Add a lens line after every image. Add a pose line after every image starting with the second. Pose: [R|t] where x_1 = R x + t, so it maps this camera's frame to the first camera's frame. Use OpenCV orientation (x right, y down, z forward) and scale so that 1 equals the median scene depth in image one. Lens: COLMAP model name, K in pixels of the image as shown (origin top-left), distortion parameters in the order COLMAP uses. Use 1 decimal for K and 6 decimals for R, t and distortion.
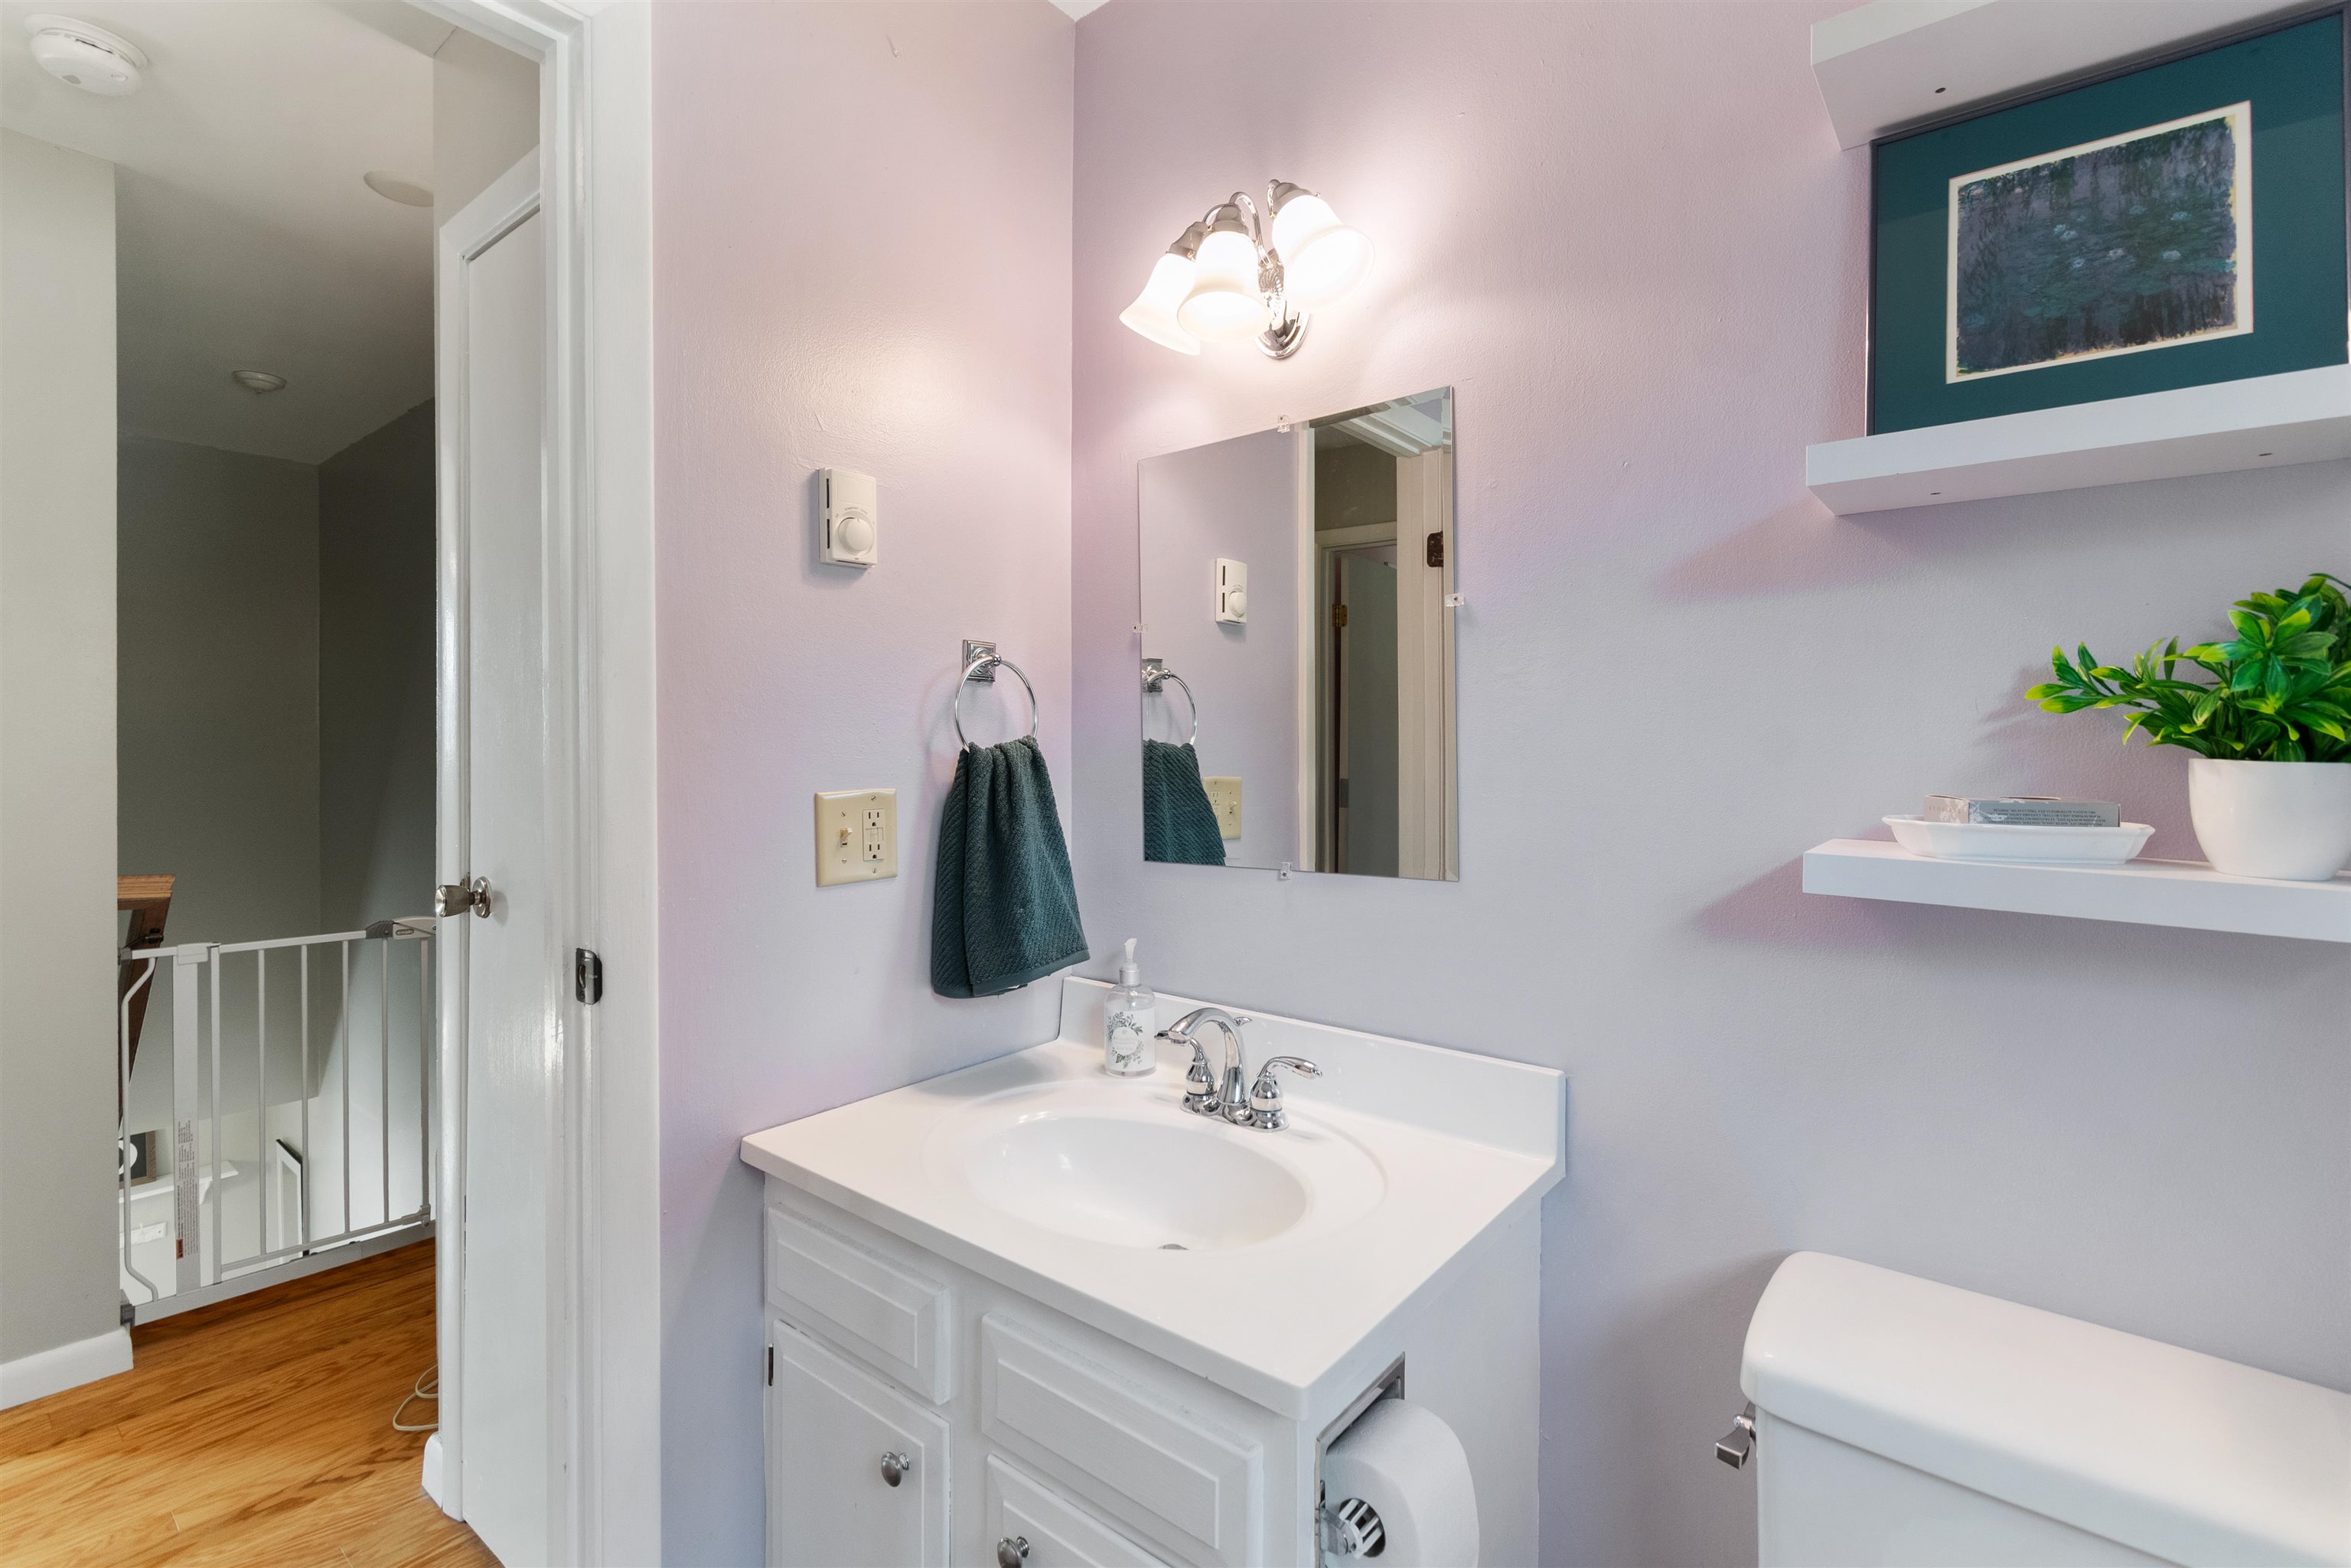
lens RADIAL K [[1052.3, 0, 1200.0], [0, 1052.3, 764.9], [0, 0, 1]] dist [-0.000622, -0.000441]
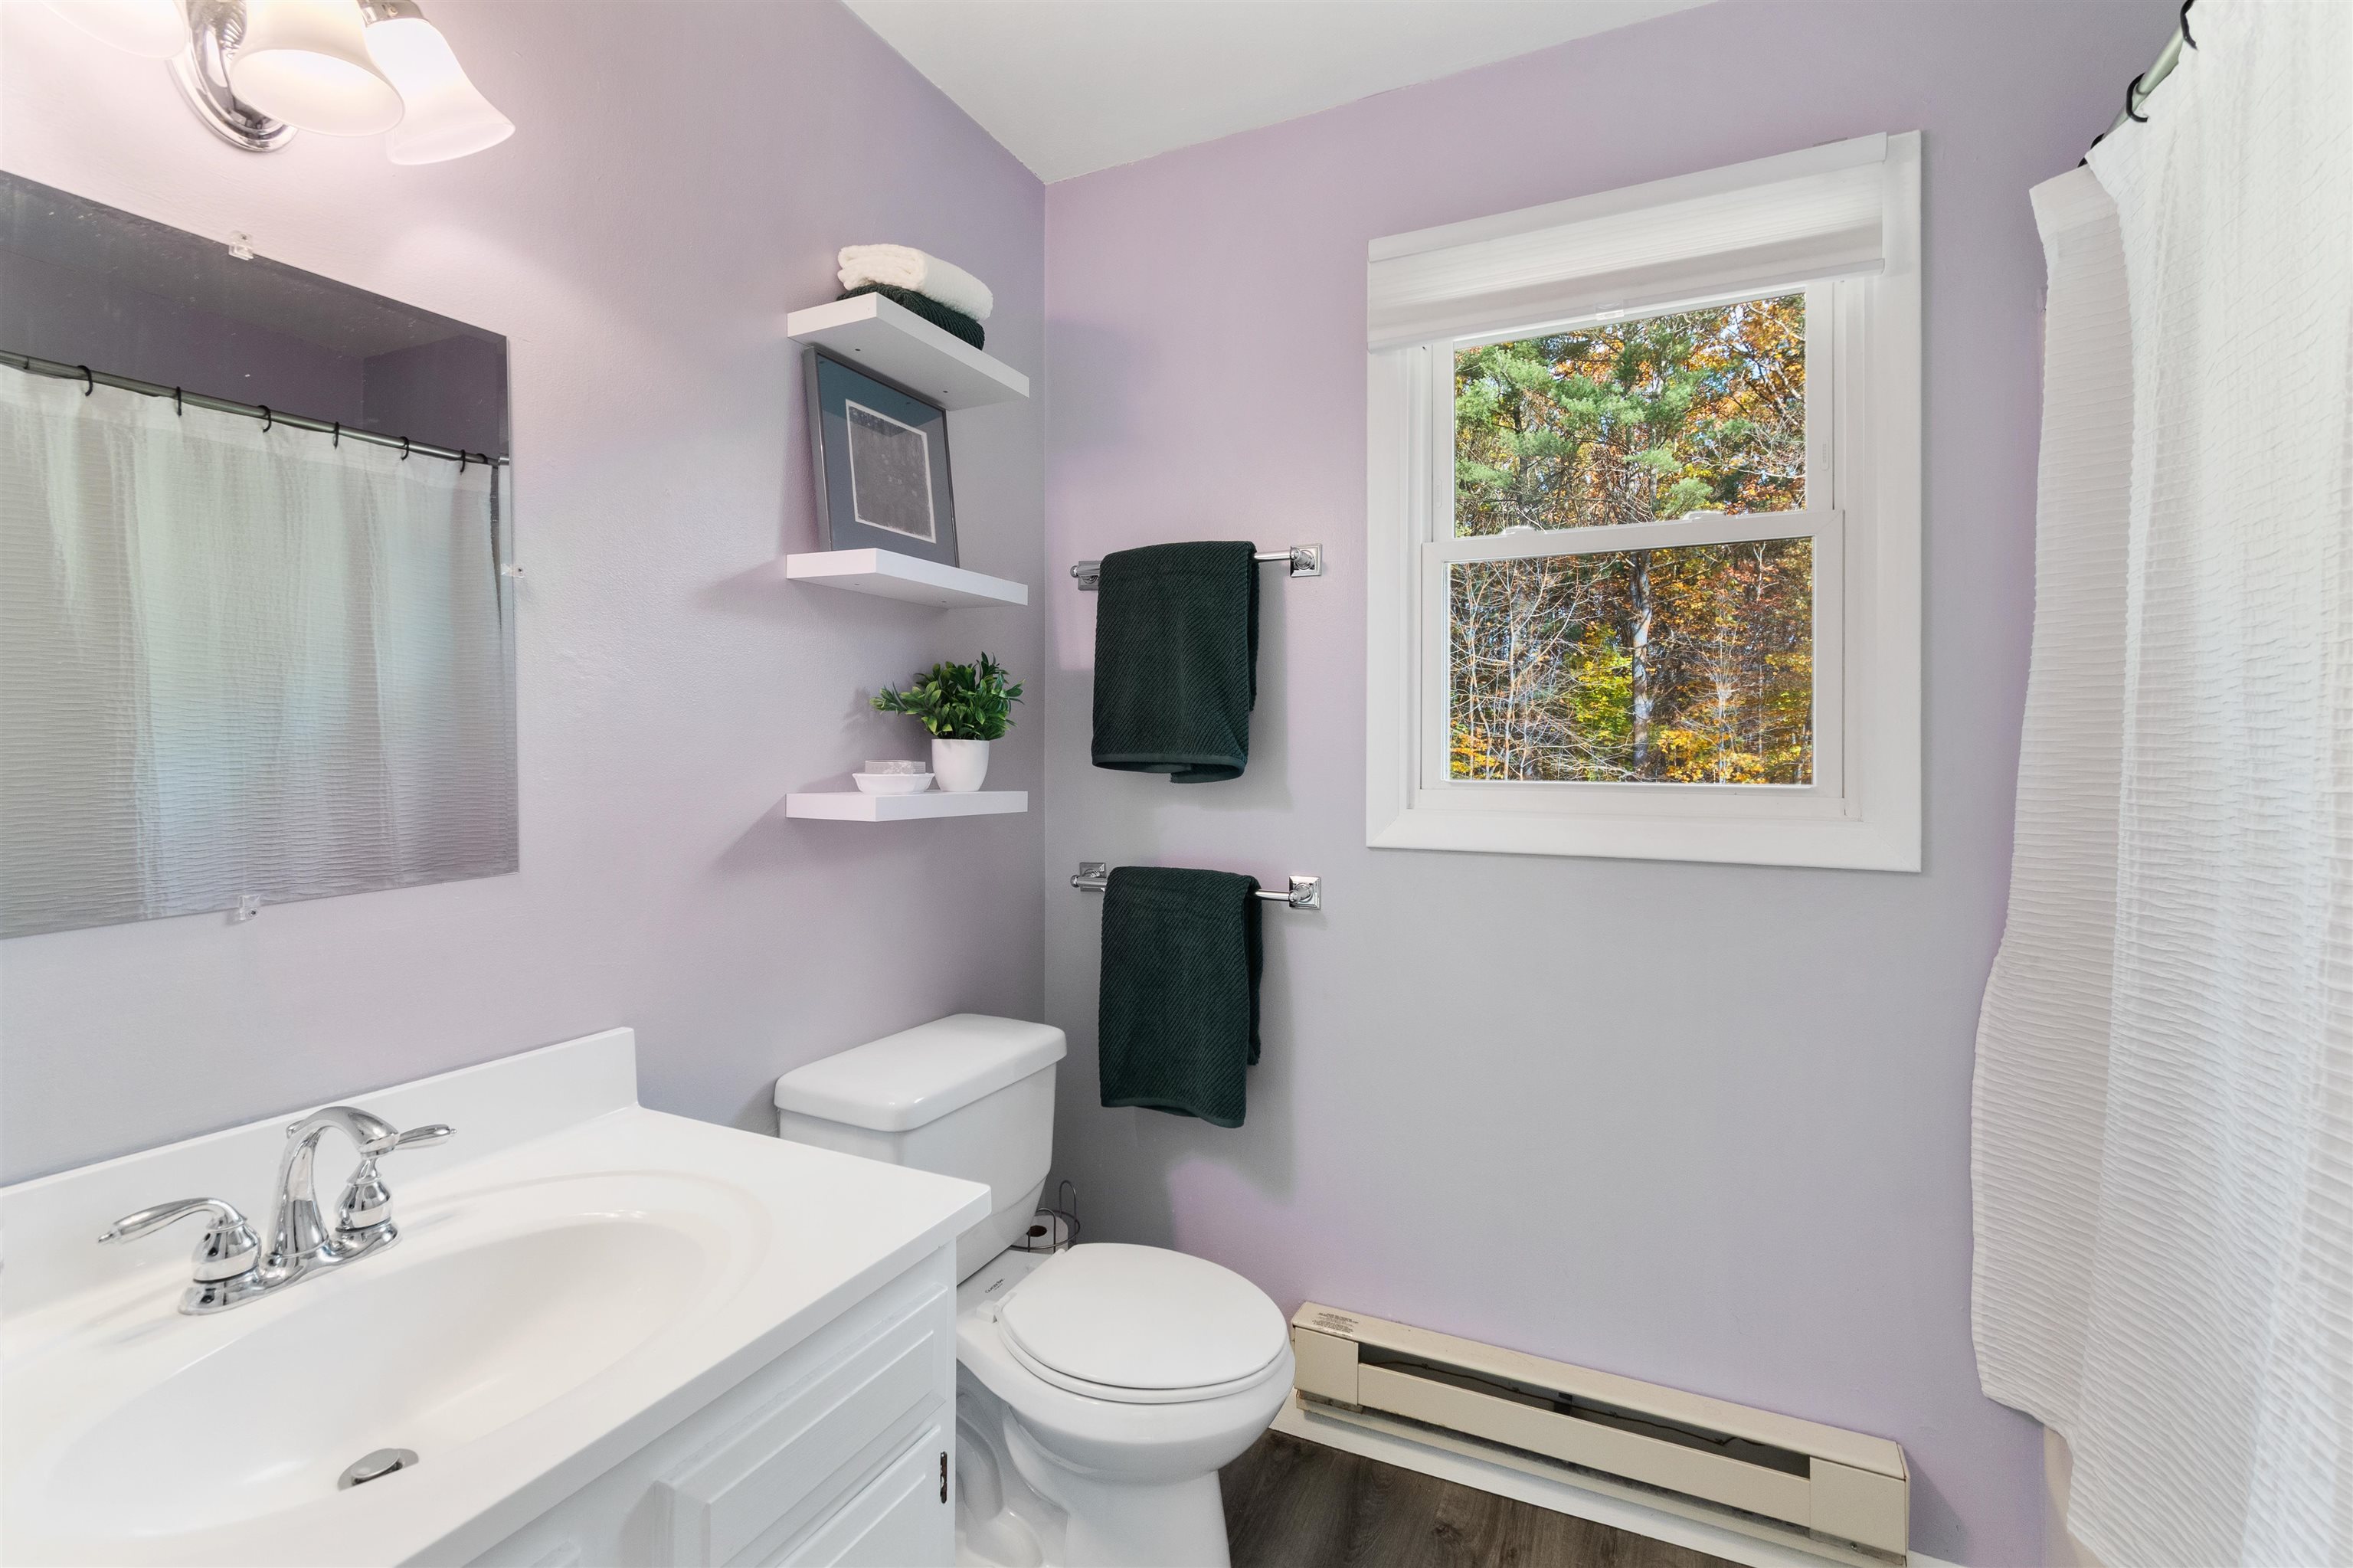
lens RADIAL K [[1056.6, 0, 1179.1], [0, 1056.6, 737.7], [0, 0, 1]] dist [-0.000236, -0.000194]
pose [[-0.209326, 0.001321, 0.977845, -1.071709], [0.009118, 0.999958, 0.000601, -0.006046], [-0.977803, 0.009042, -0.209330, 0.838872]]
